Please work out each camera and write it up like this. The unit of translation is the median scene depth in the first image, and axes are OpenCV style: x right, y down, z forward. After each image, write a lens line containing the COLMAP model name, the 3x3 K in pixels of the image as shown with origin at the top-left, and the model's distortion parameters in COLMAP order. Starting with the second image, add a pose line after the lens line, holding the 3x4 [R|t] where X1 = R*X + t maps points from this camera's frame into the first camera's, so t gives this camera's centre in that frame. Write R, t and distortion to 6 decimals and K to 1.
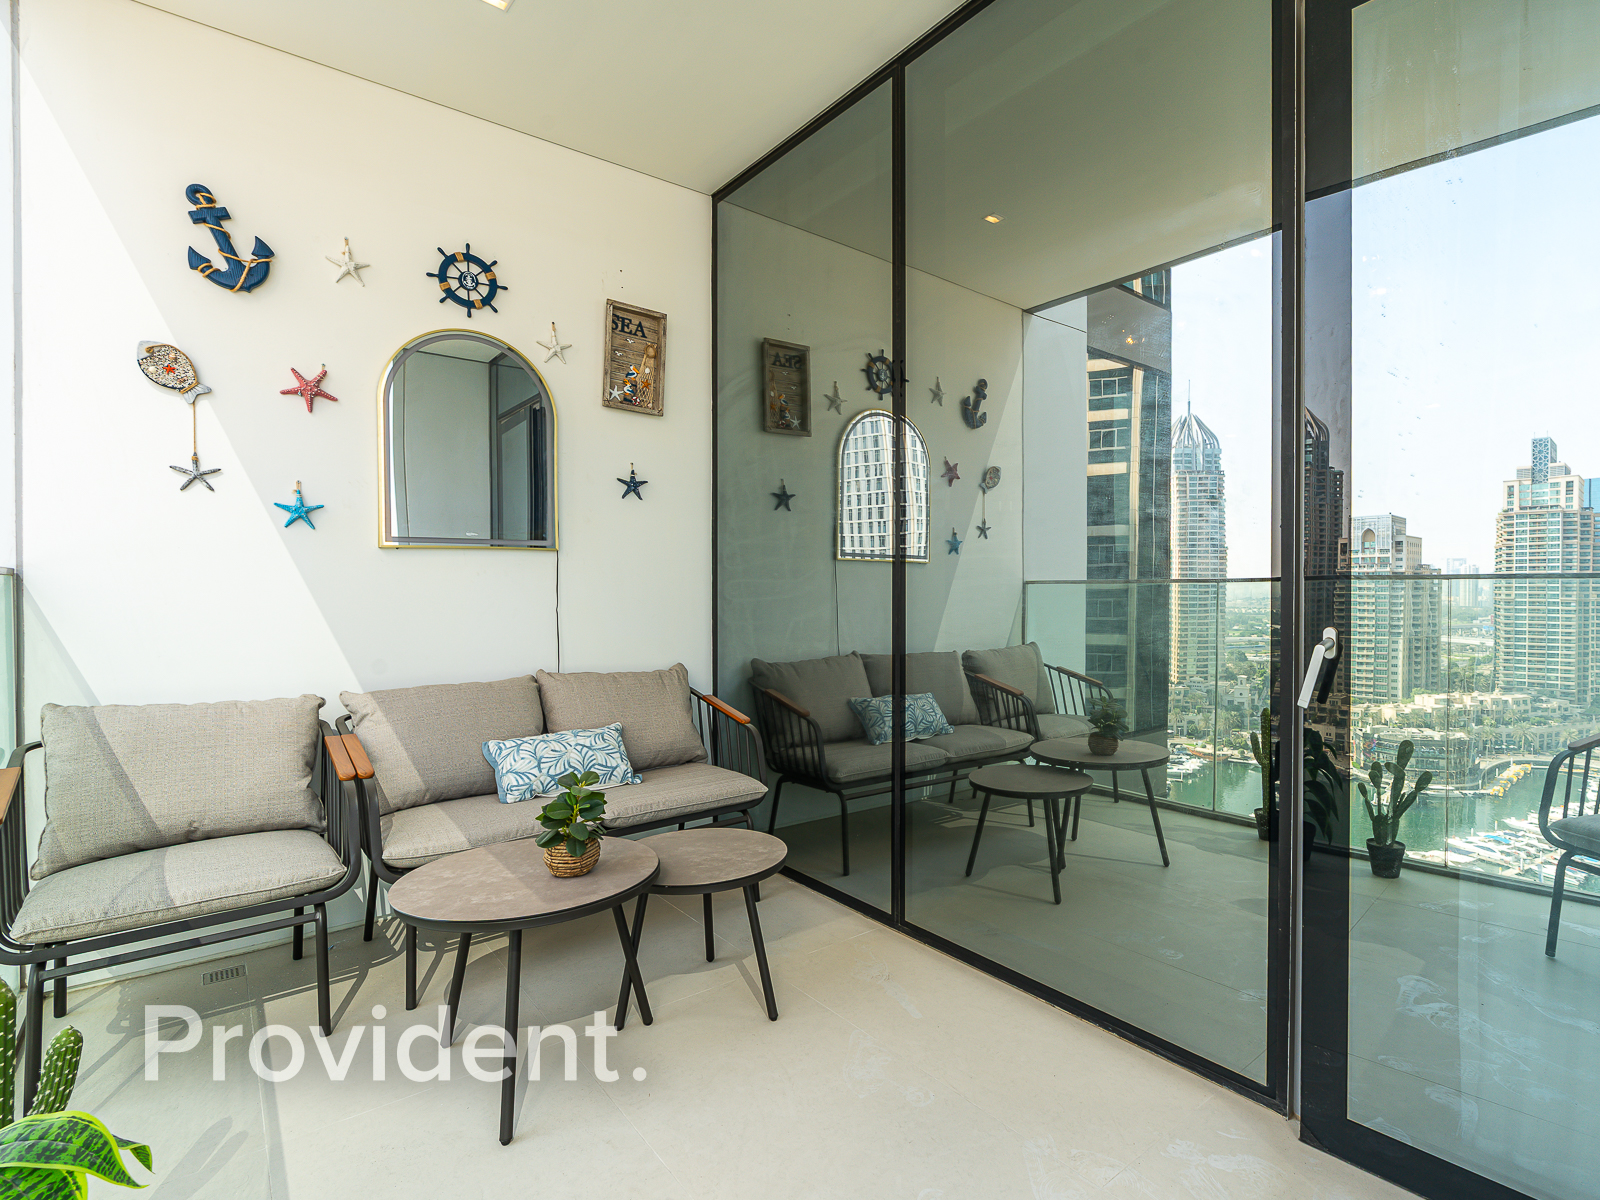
lens RADIAL K [[796.8, 0, 799.5], [0, 796.8, 595.3], [0, 0, 1]] dist [-0.005091, 0.002445]
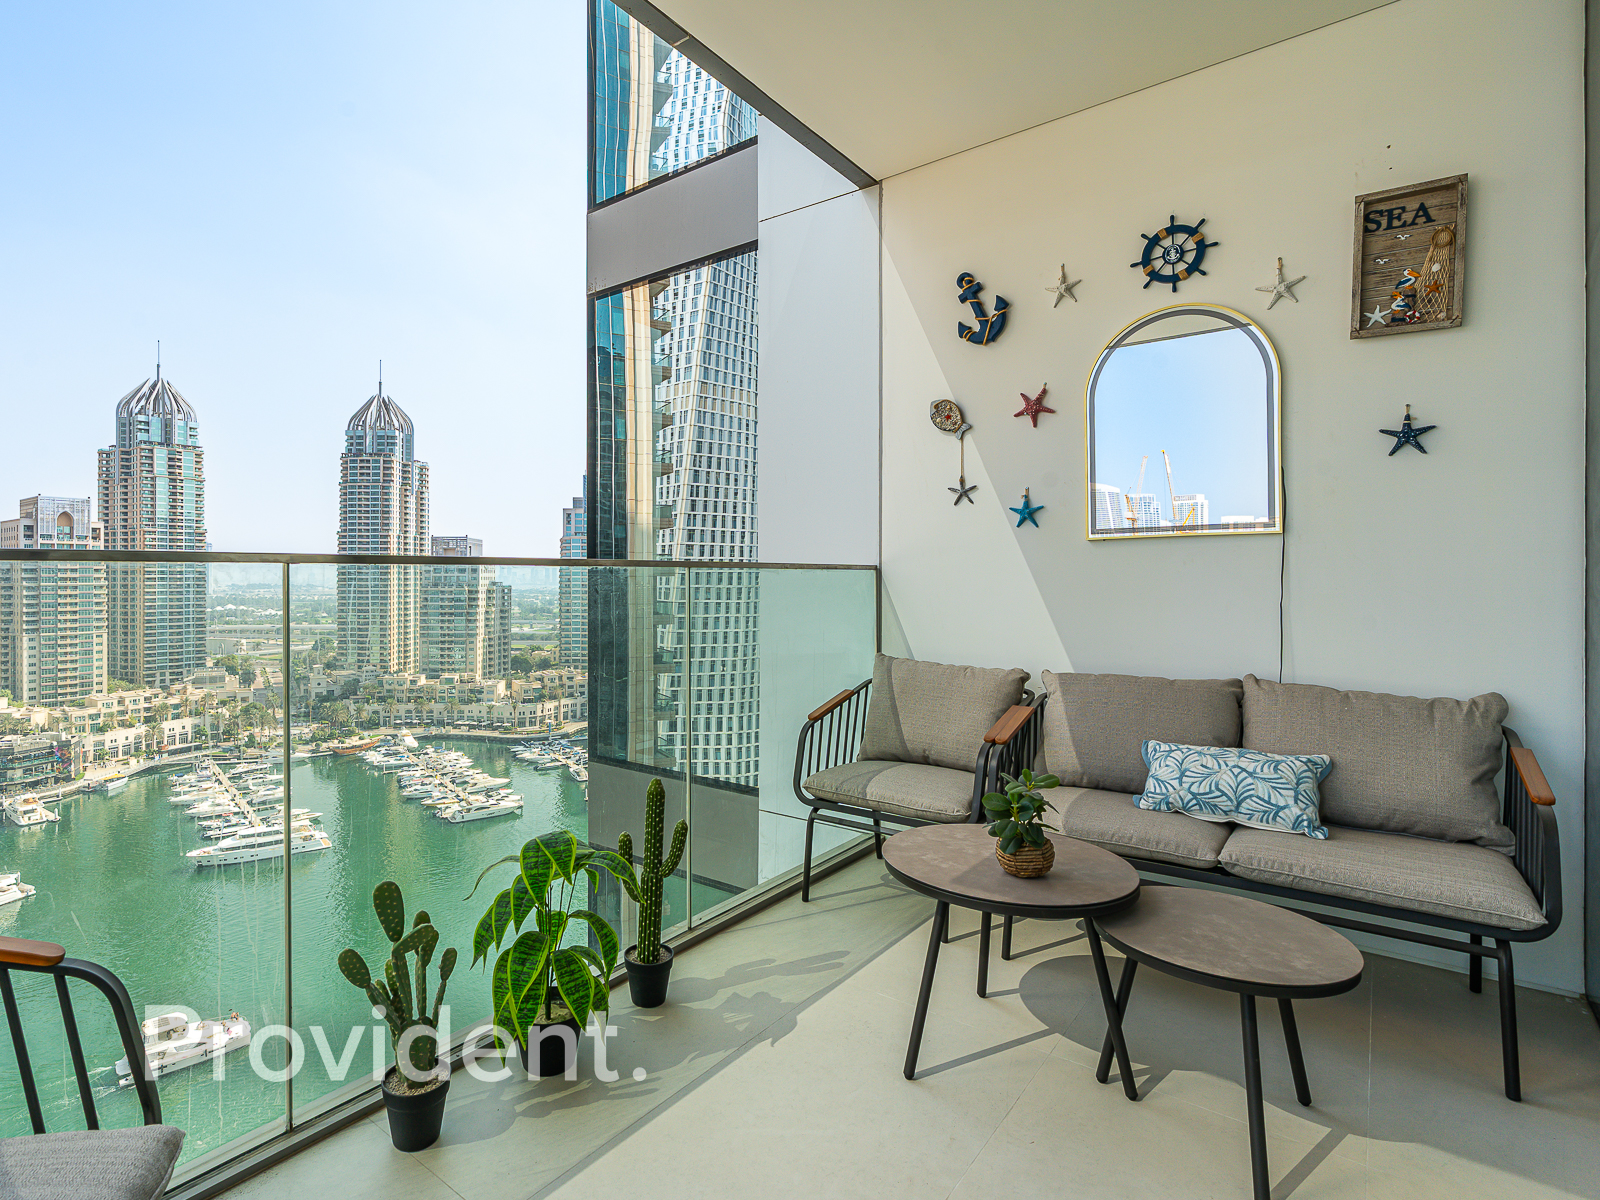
lens RADIAL K [[796.8, 0, 800.9], [0, 796.8, 586.2], [0, 0, 1]] dist [-0.005091, 0.002445]
pose [[0.283979, 0.009165, -0.958787, 0.401154], [-0.010871, 0.999921, 0.006339, -0.001133], [0.958769, 0.008623, 0.284056, 0.336150]]
